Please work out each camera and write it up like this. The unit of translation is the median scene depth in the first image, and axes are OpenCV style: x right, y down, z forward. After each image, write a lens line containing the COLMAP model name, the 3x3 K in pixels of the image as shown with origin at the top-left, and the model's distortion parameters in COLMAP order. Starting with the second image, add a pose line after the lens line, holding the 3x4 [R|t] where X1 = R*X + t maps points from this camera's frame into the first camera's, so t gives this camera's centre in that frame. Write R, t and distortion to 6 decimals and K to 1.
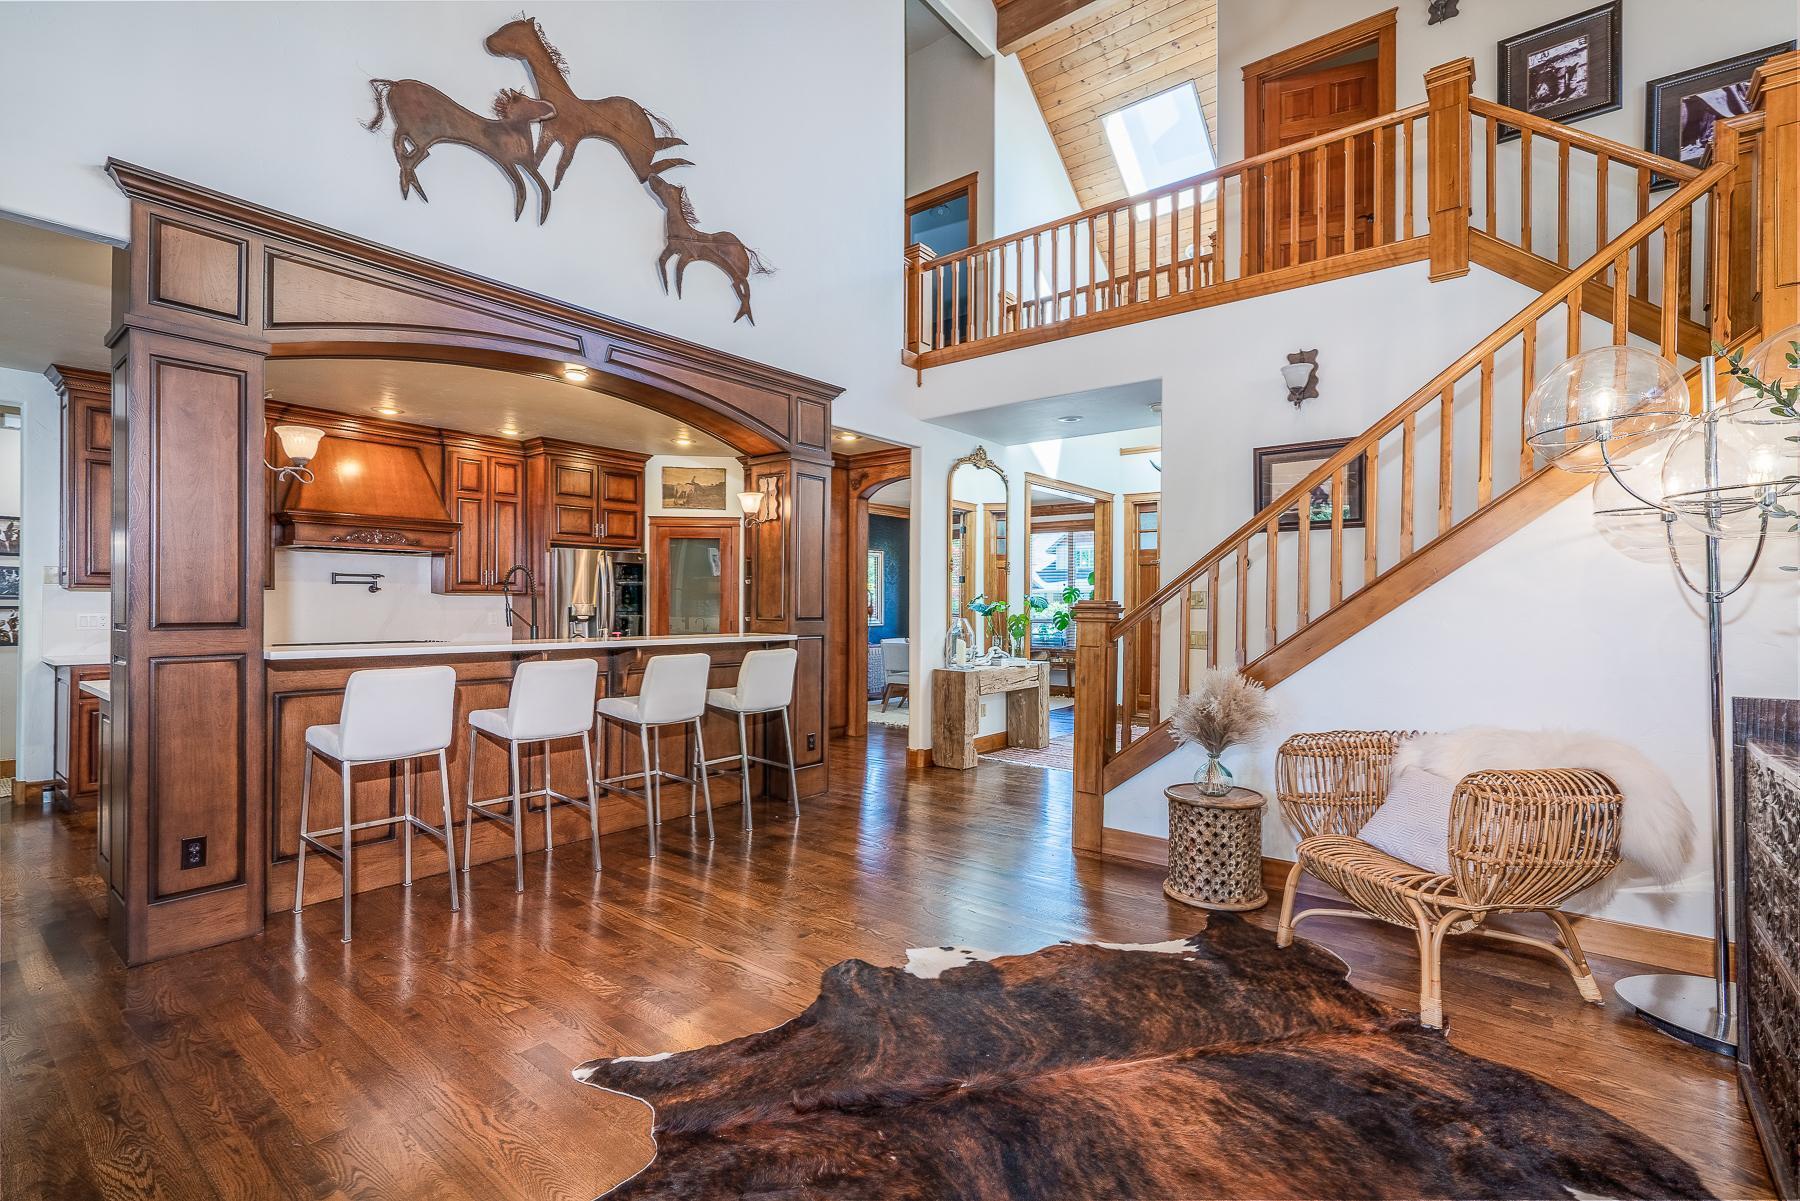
lens RADIAL K [[813.3, 0, 900.0], [0, 813.3, 600.5], [0, 0, 1]] dist [0.000418, 0.000766]
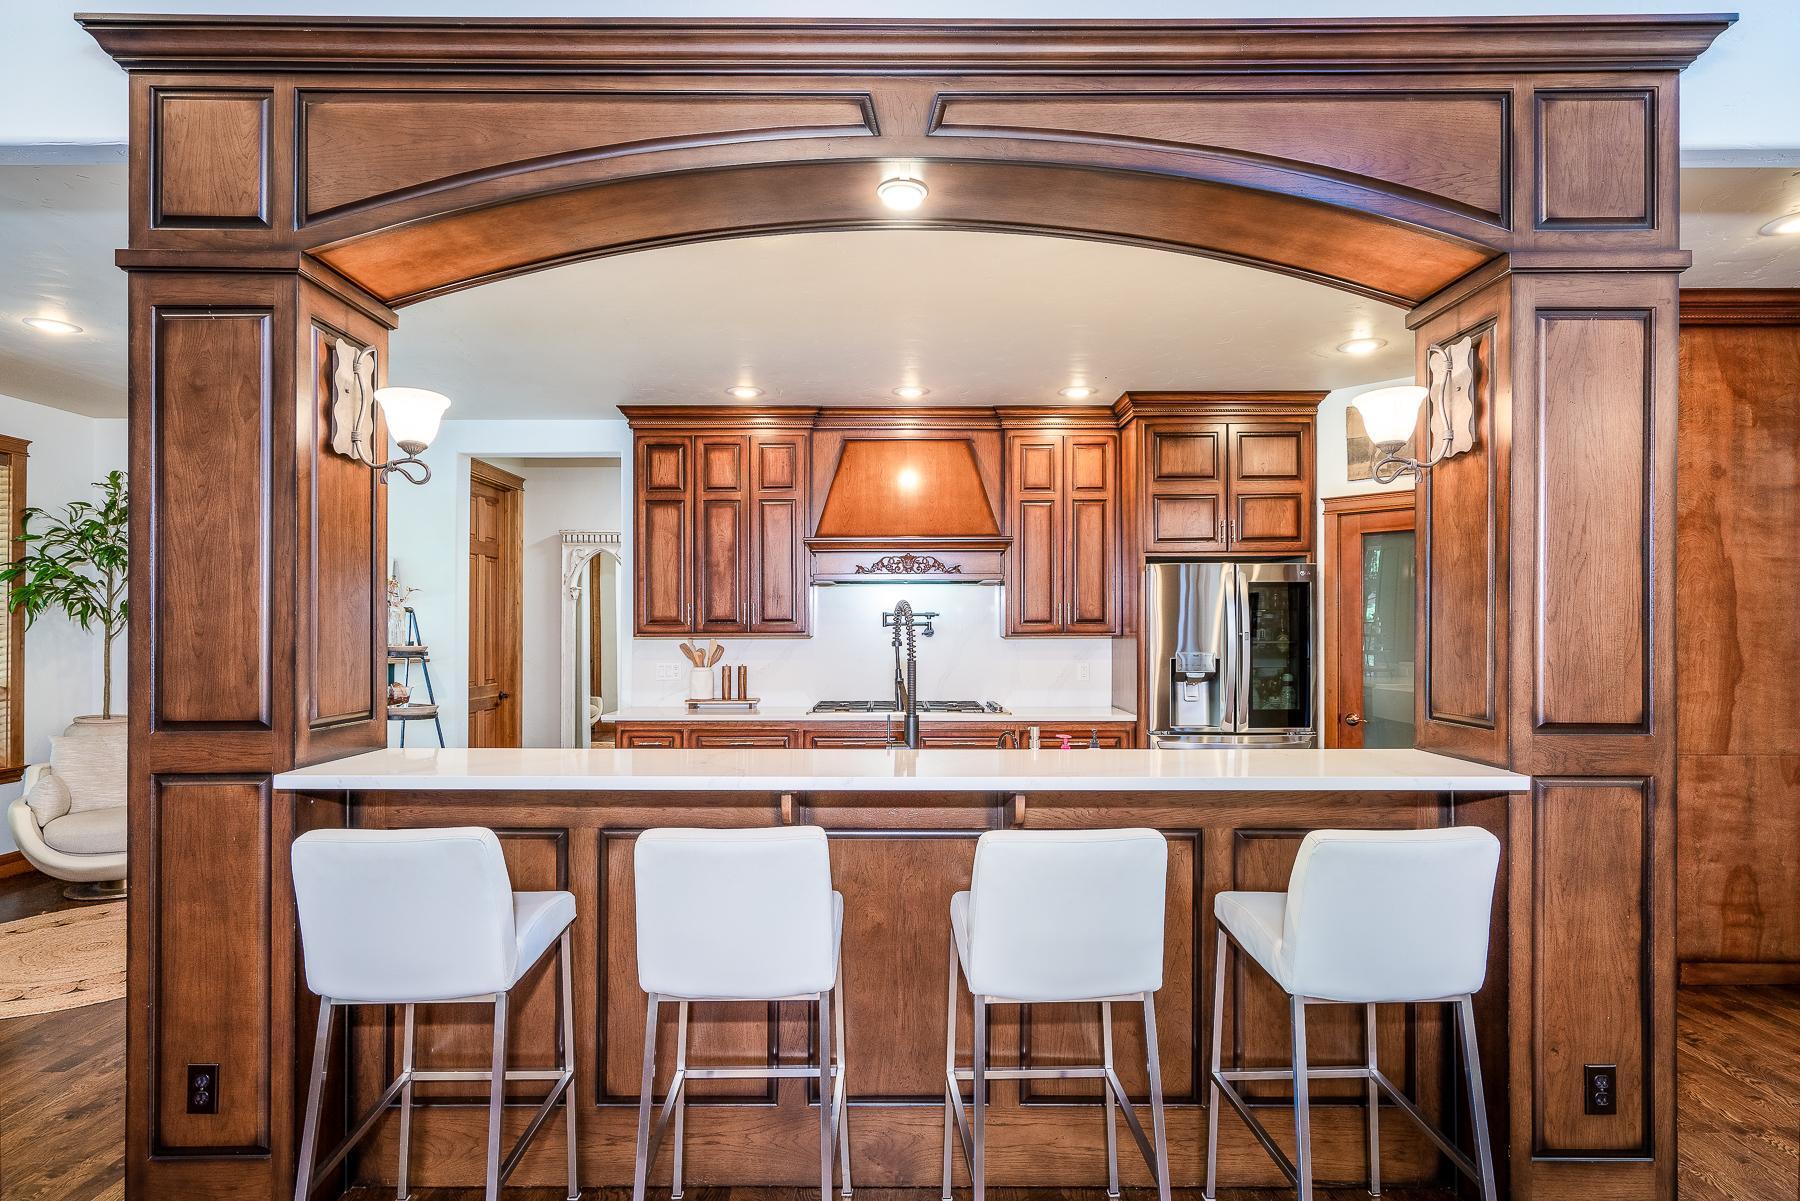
lens RADIAL K [[911.8, 0, 894.9], [0, 911.8, 630.4], [0, 0, 1]] dist [-0.000053, 0.000149]
pose [[0.623321, -0.003354, -0.781959, 0.007350], [0.007909, 0.999967, 0.002015, -0.022083], [0.781926, -0.007440, 0.623327, 0.546006]]
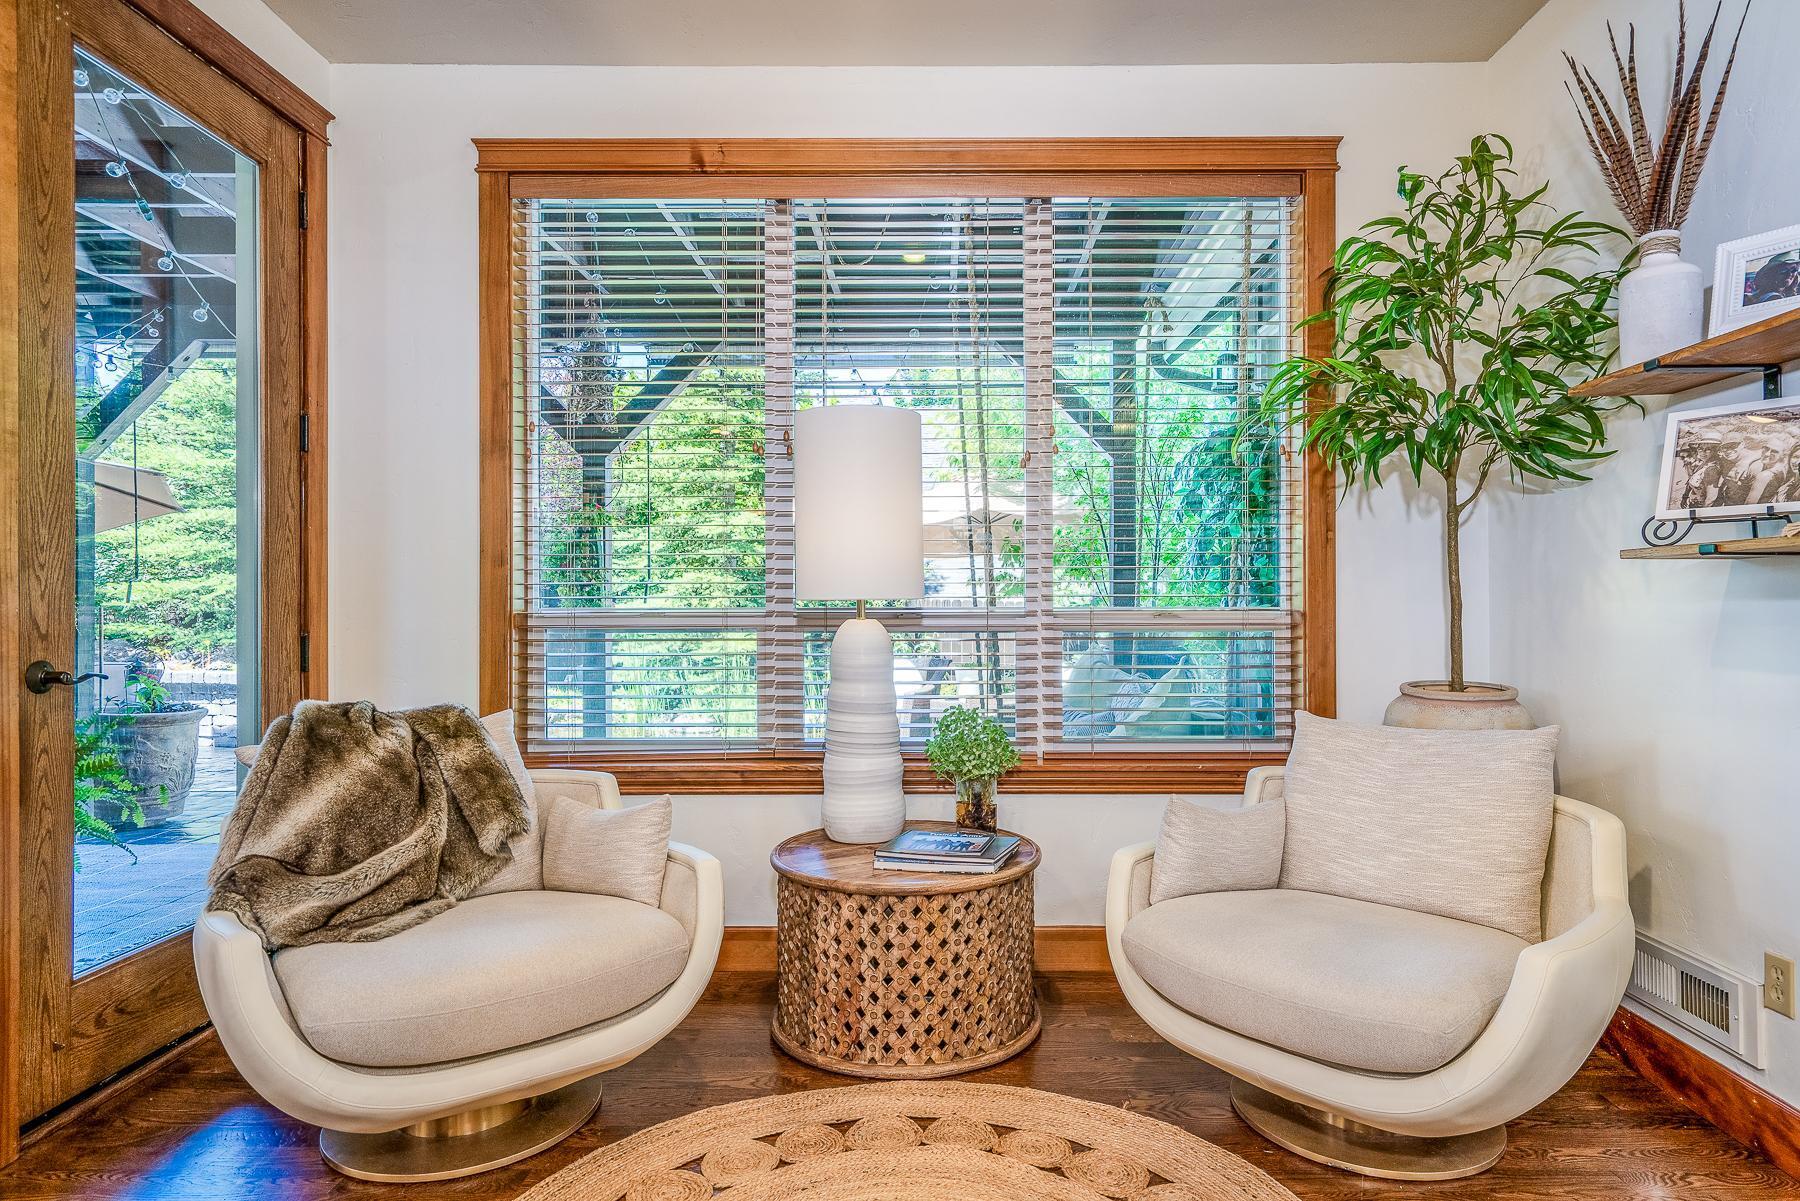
lens RADIAL K [[1009.8, 0, 951.6], [0, 1009.8, 601.5], [0, 0, 1]] dist [-0.016829, 0.000349]
pose [[-0.778647, -0.004117, -0.627448, -0.837369], [0.002433, 0.999951, -0.009580, 0.031575], [0.627457, -0.008986, -0.778599, 0.730536]]
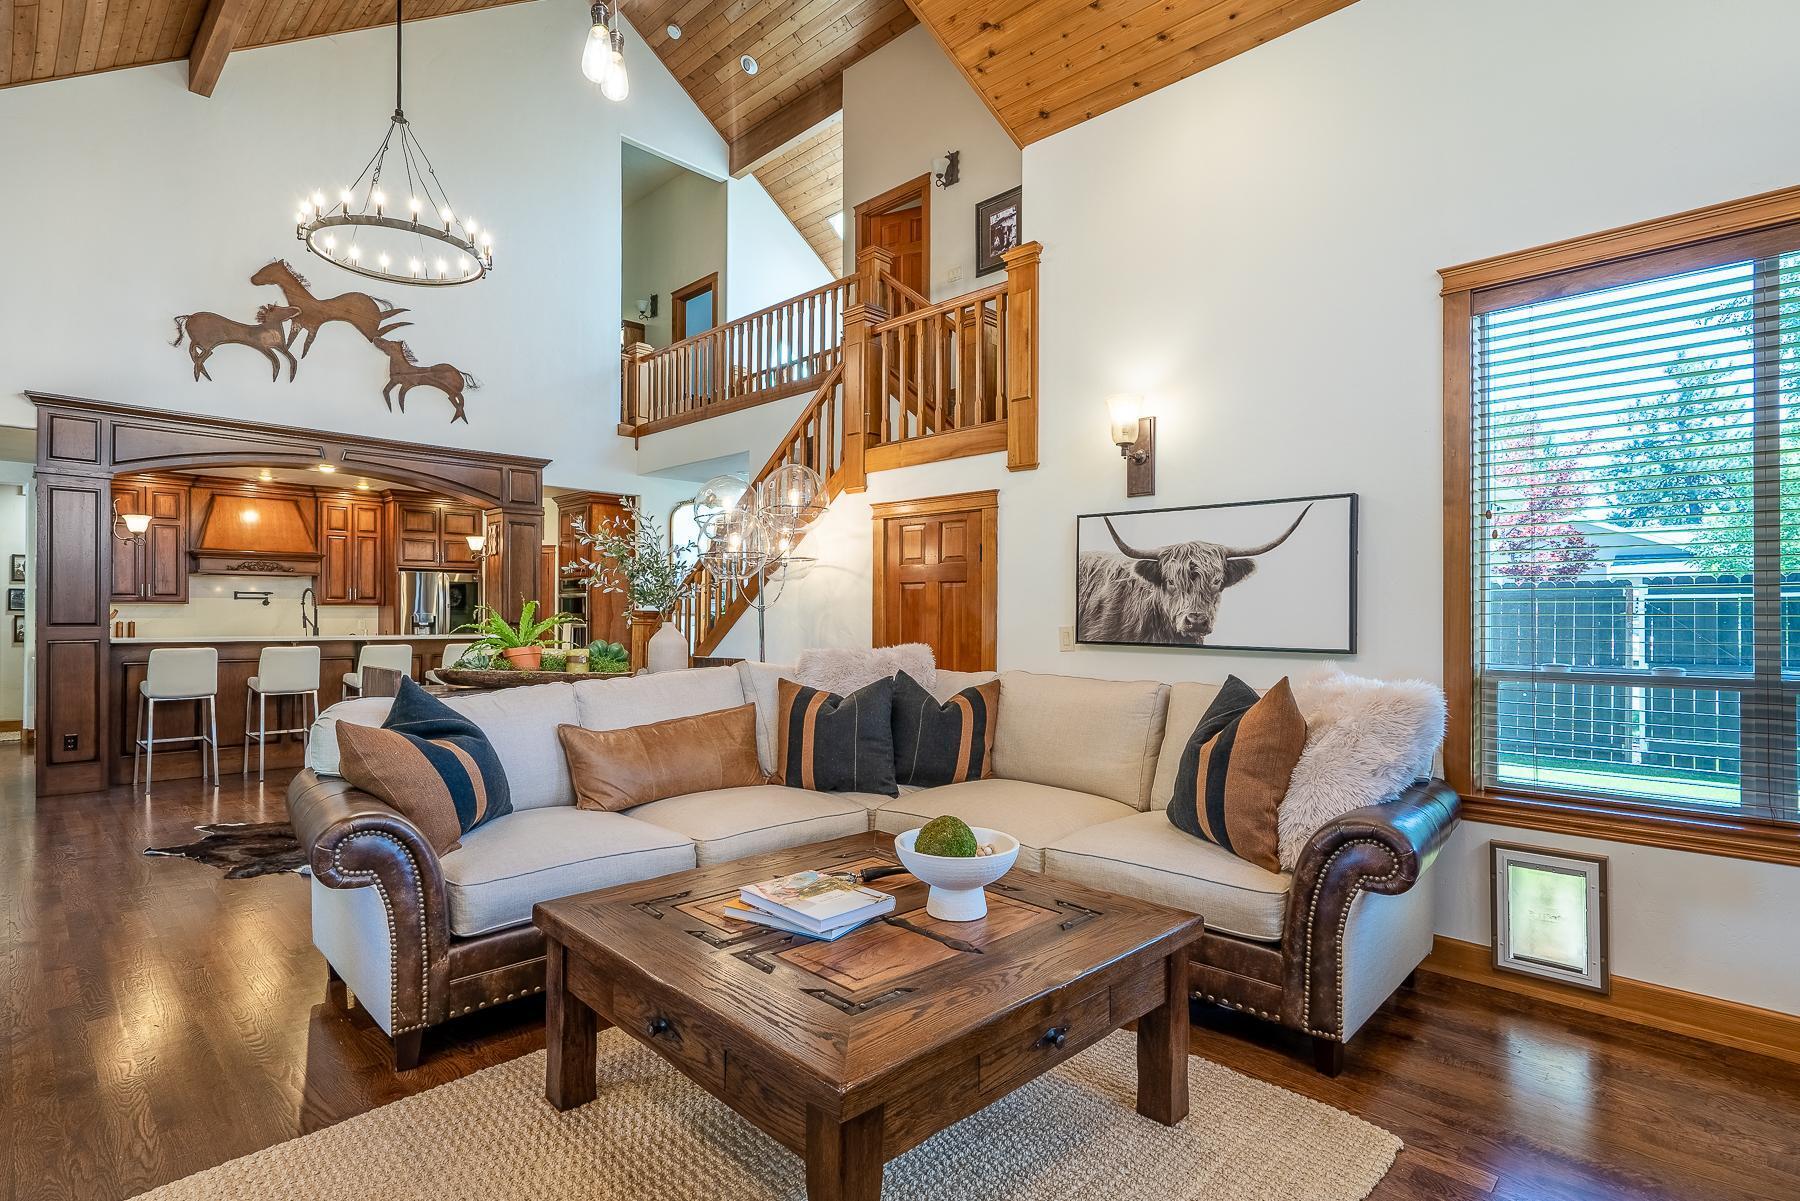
lens RADIAL K [[889.5, 0, 882.0], [0, 889.5, 610.8], [0, 0, 1]] dist [0.003405, 0.001223]
pose [[0.993522, -0.001190, -0.113636, 0.710309], [0.001355, 0.999998, 0.001379, -0.001149], [0.113635, -0.001524, 0.993521, -0.488307]]
